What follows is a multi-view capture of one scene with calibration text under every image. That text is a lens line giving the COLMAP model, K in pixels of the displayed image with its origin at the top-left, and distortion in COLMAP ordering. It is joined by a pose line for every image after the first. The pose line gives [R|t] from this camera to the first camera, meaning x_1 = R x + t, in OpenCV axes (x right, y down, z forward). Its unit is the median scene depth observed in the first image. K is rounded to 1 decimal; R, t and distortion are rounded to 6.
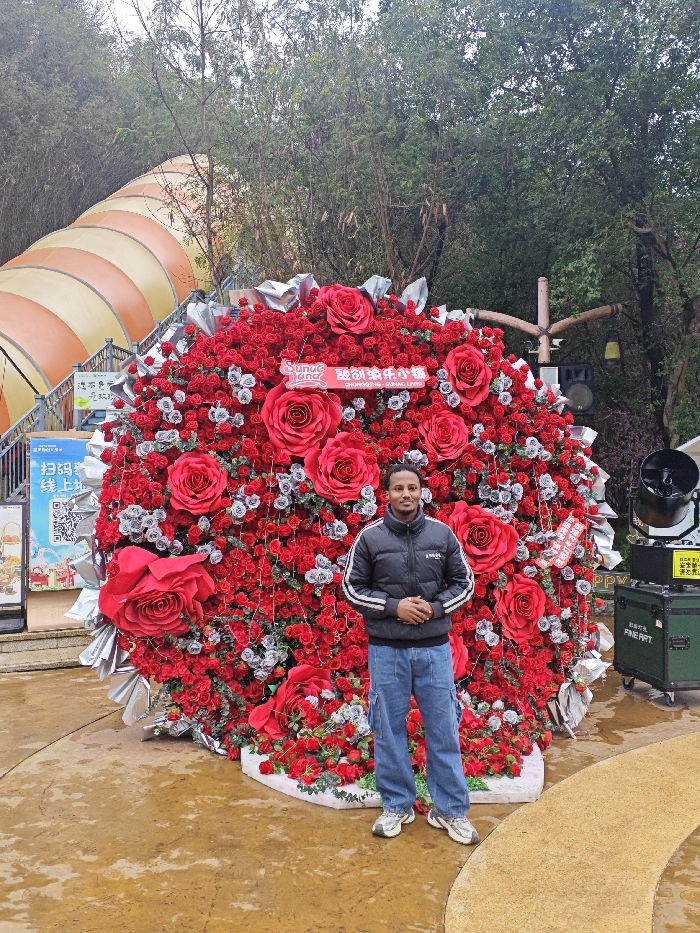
lens RADIAL K [[794.4, 0, 347.5], [0, 794.4, 466.7], [0, 0, 1]] dist [0.051867, -0.079083]
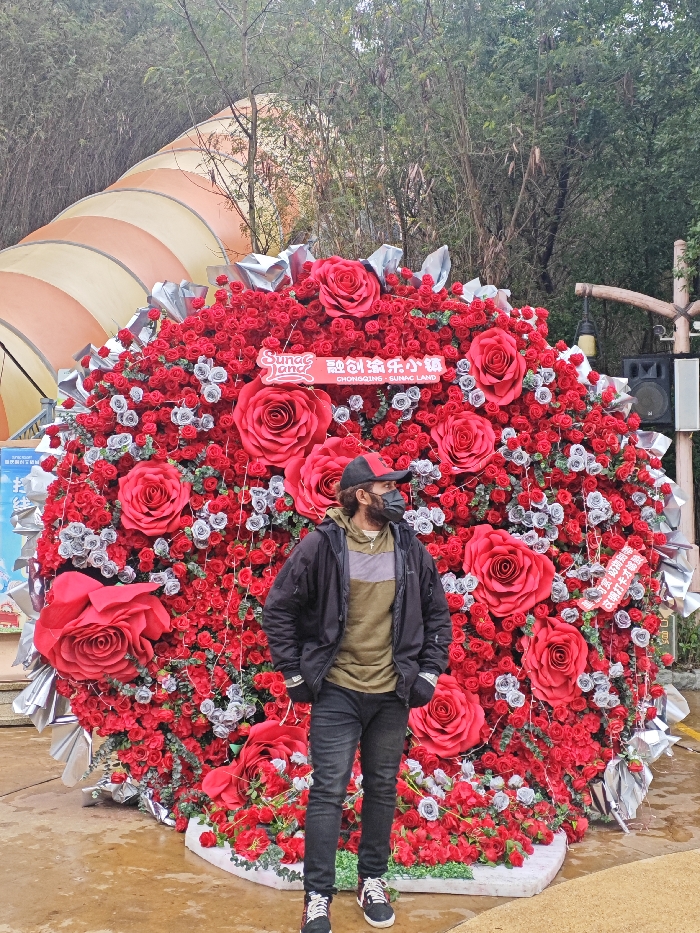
lens RADIAL K [[1057.9, 0, 350.0], [0, 1057.9, 466.5], [0, 0, 1]] dist [0.060904, -0.118763]
pose [[0.991871, 0.004849, -0.127153, 0.149830], [-0.008511, 0.999564, -0.028271, 0.016861], [0.126961, 0.029123, 0.991480, -0.070133]]
